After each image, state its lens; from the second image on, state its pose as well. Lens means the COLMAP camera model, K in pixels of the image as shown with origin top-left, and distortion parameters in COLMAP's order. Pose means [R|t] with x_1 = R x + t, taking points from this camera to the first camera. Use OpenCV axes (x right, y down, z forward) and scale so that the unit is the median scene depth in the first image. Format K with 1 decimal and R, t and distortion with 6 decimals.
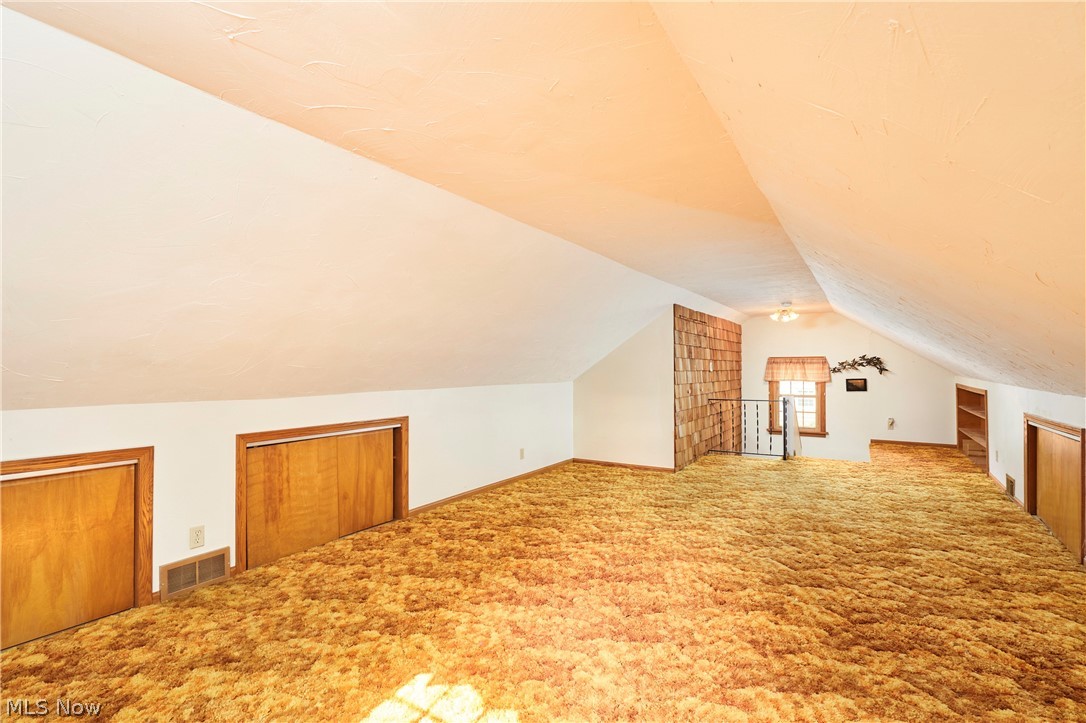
lens RADIAL K [[510.8, 0, 543.0], [0, 510.8, 361.5], [0, 0, 1]] dist [0.000407, 0.000139]
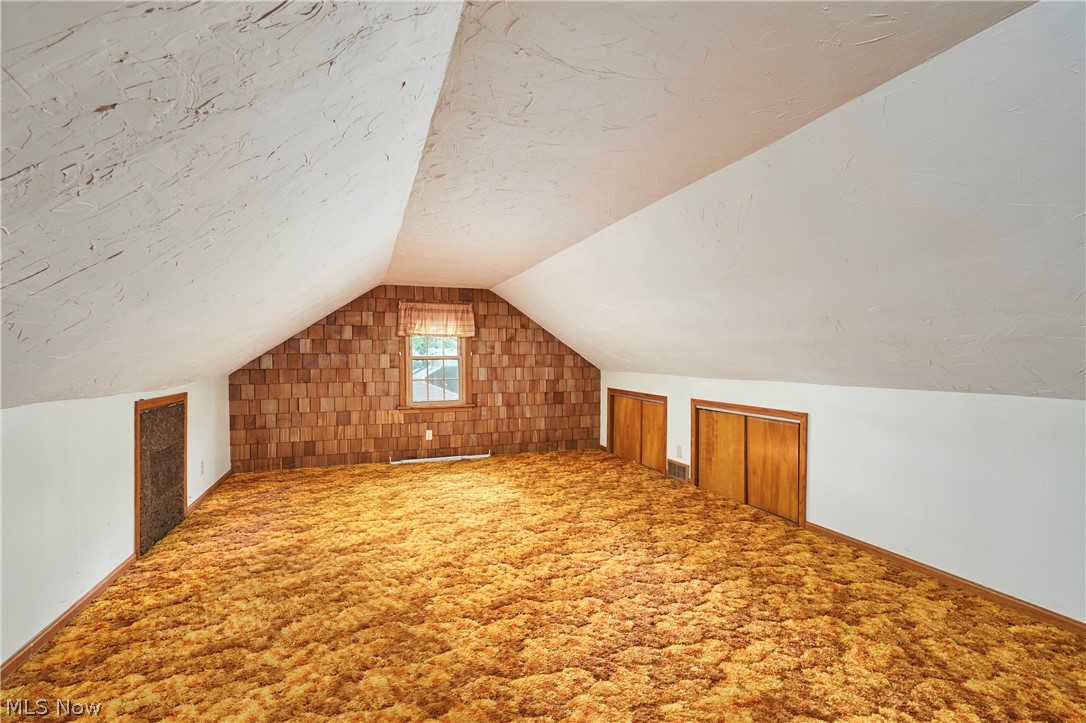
lens RADIAL K [[510.8, 0, 543.0], [0, 510.8, 361.5], [0, 0, 1]] dist [0.000407, 0.000139]
pose [[-0.621301, 0.006476, -0.783545, 0.869117], [0.007550, 0.999969, 0.002278, 0.017192], [0.783536, -0.004501, -0.621330, 1.485882]]
